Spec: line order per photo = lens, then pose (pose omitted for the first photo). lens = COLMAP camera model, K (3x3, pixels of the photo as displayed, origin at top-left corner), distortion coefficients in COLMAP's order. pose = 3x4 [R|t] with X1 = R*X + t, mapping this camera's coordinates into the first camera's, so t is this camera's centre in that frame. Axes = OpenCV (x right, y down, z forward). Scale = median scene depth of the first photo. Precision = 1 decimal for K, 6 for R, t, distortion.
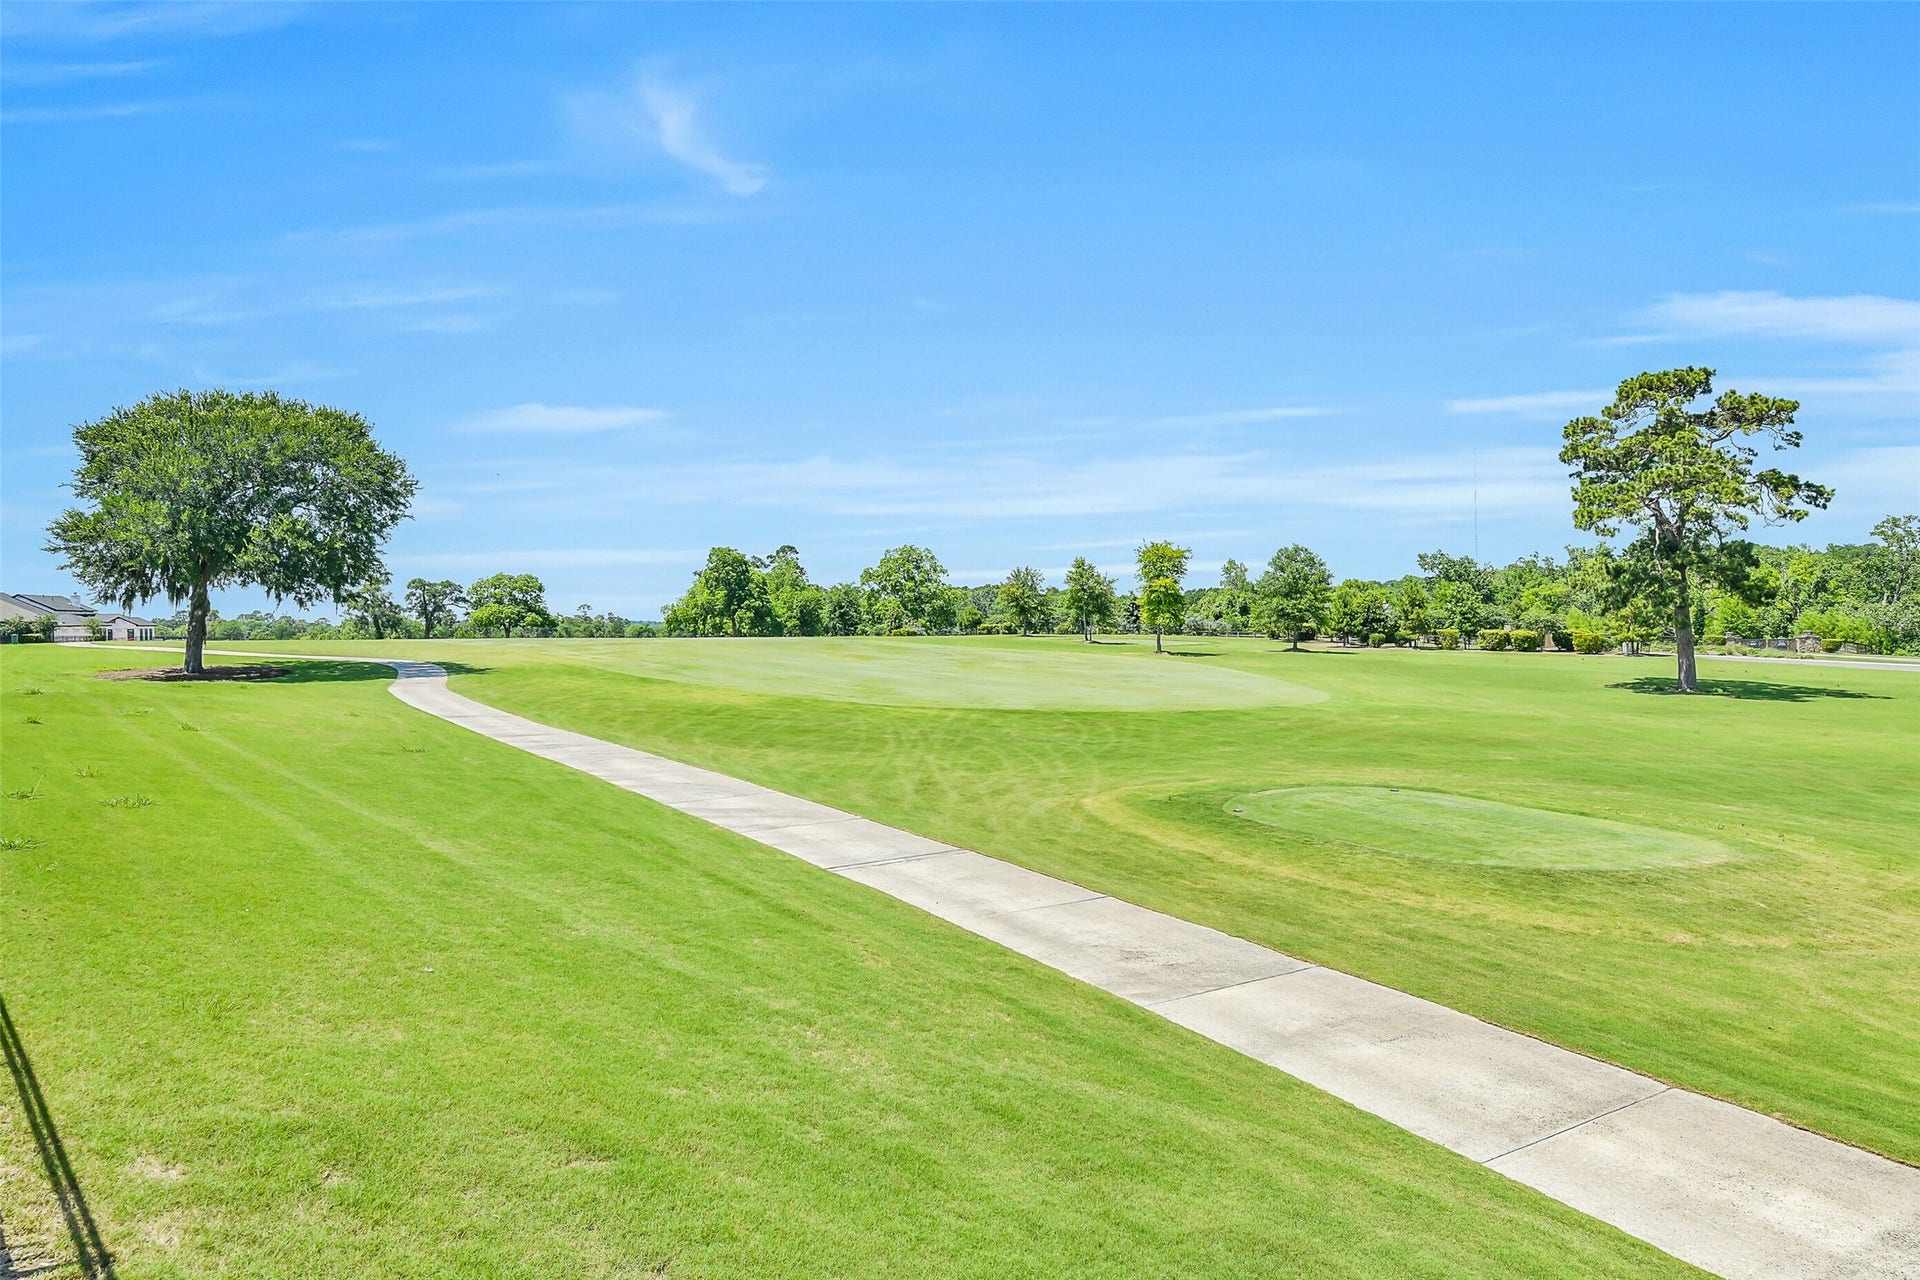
lens RADIAL K [[835.1, 0, 956.8], [0, 835.1, 637.3], [0, 0, 1]] dist [0.001743, -0.001794]
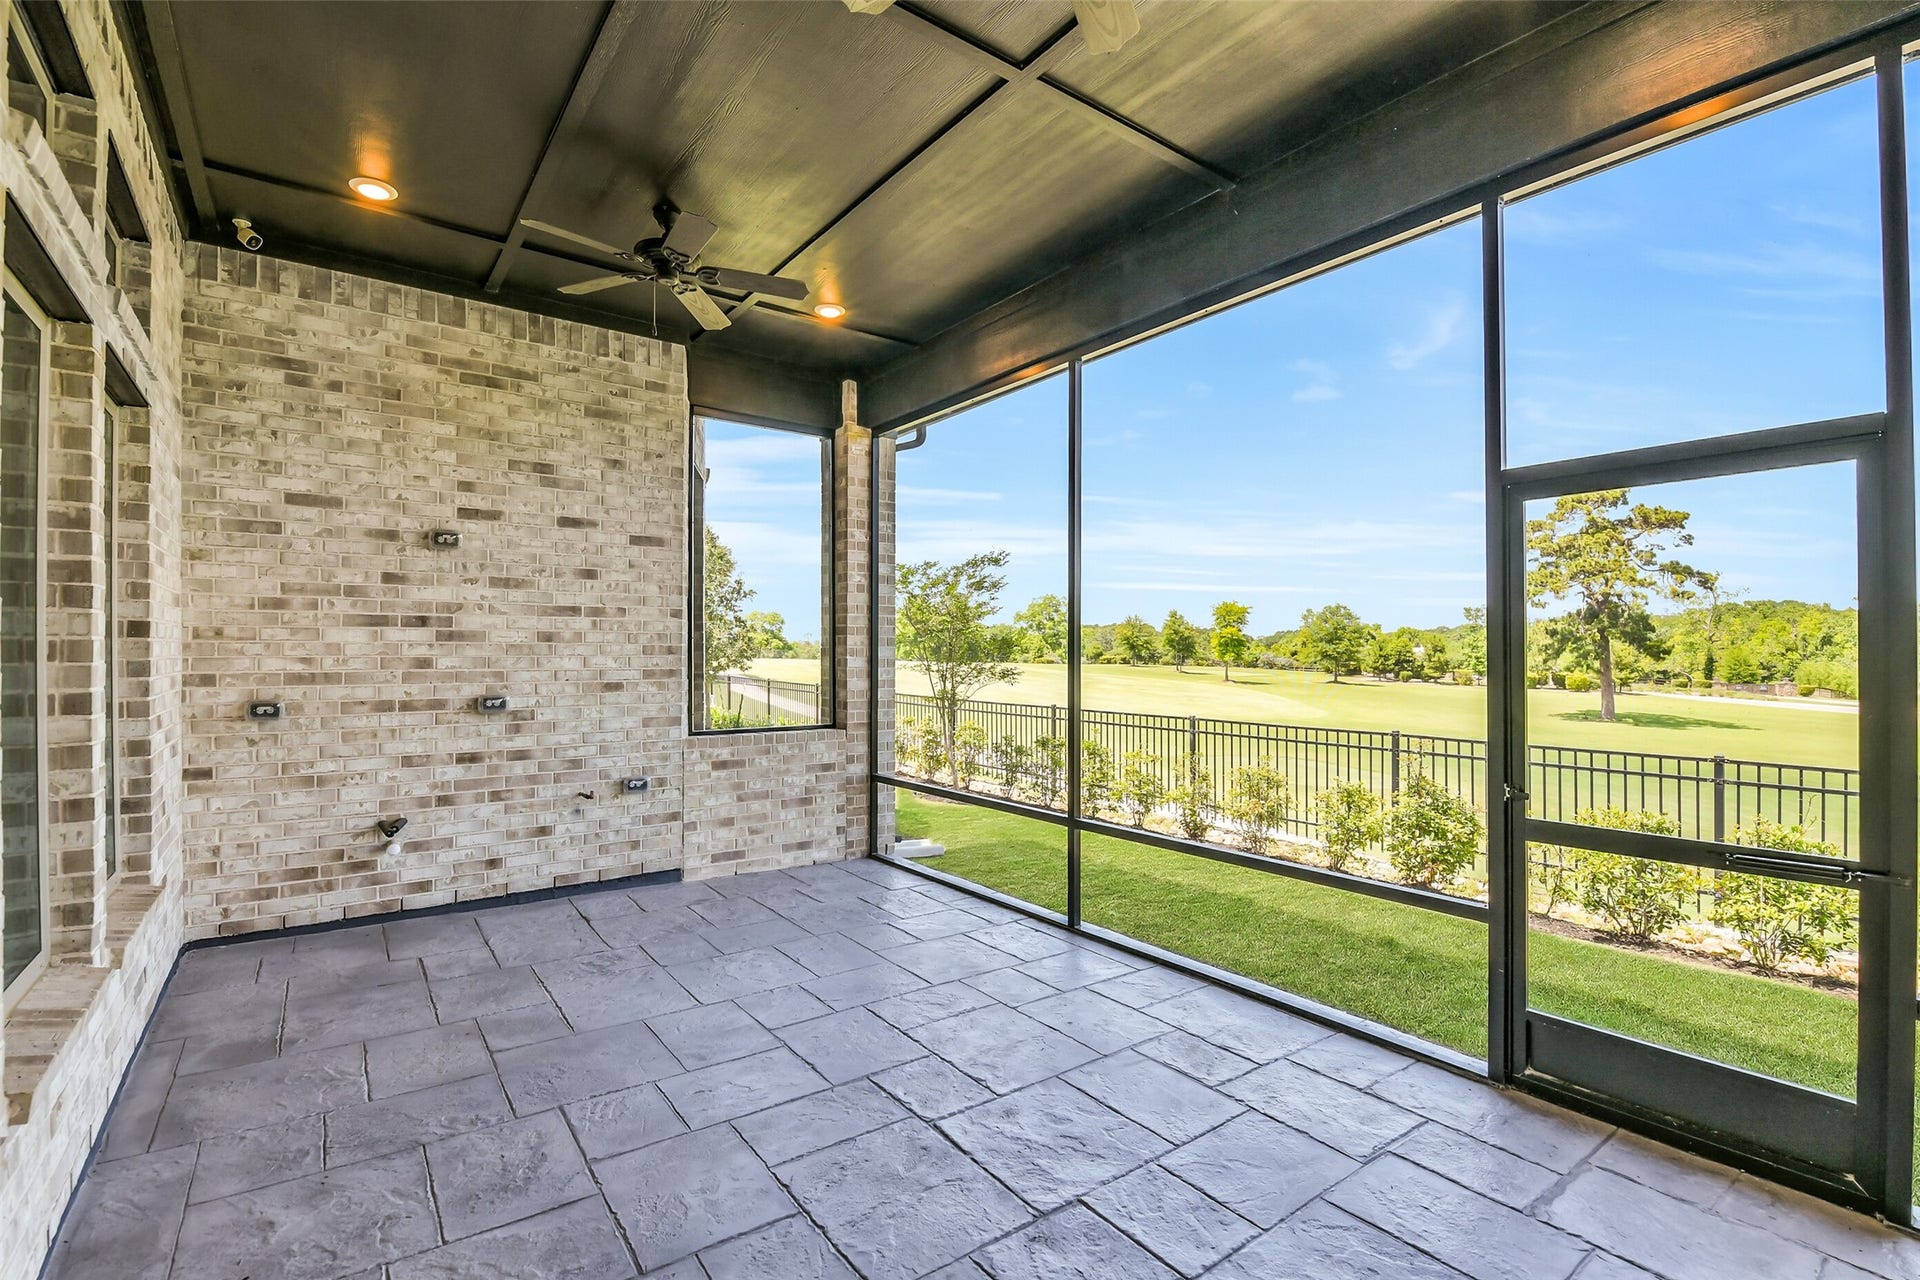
lens RADIAL K [[835.1, 0, 959.0], [0, 835.1, 649.4], [0, 0, 1]] dist [0.001743, -0.001794]
pose [[0.983586, 0.021473, -0.179158, 0.051323], [-0.023393, 0.999689, -0.008611, -0.011535], [0.178918, 0.012661, 0.983783, -0.421471]]
